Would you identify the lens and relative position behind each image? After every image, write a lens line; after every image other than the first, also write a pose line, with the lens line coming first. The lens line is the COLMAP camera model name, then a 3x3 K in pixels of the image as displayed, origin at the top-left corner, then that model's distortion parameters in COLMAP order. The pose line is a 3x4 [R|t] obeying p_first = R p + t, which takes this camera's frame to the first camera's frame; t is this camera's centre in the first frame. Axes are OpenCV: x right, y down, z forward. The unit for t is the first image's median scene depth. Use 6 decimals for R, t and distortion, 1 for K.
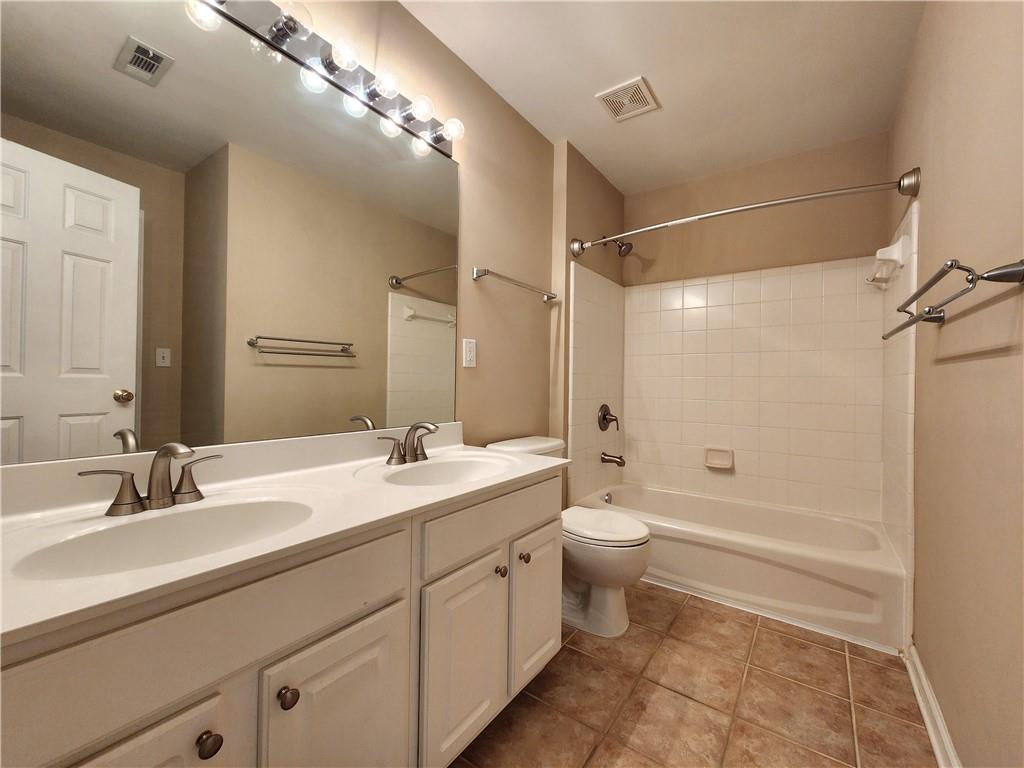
lens RADIAL K [[420.3, 0, 522.1], [0, 420.3, 380.7], [0, 0, 1]] dist [0.000645, -0.000802]
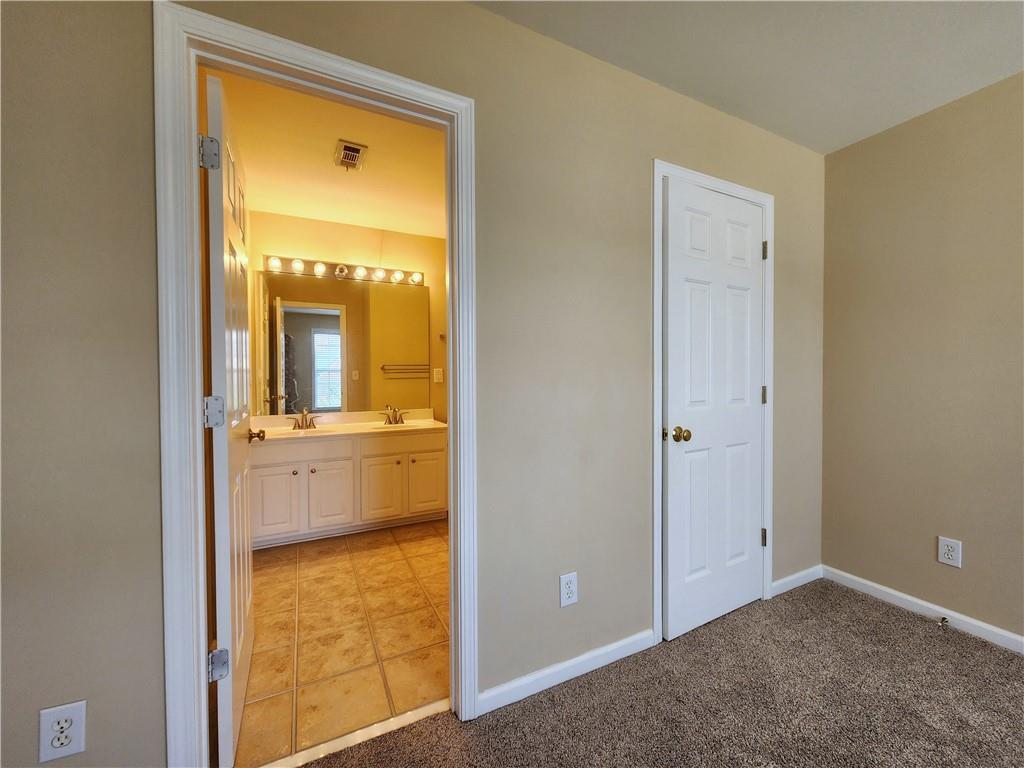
lens RADIAL K [[420.3, 0, 522.1], [0, 420.3, 380.7], [0, 0, 1]] dist [0.000645, -0.000802]
pose [[0.893138, -0.012766, -0.449601, 1.381002], [0.018273, 0.999802, 0.007913, -0.058206], [0.449411, -0.015283, 0.893194, -0.773638]]
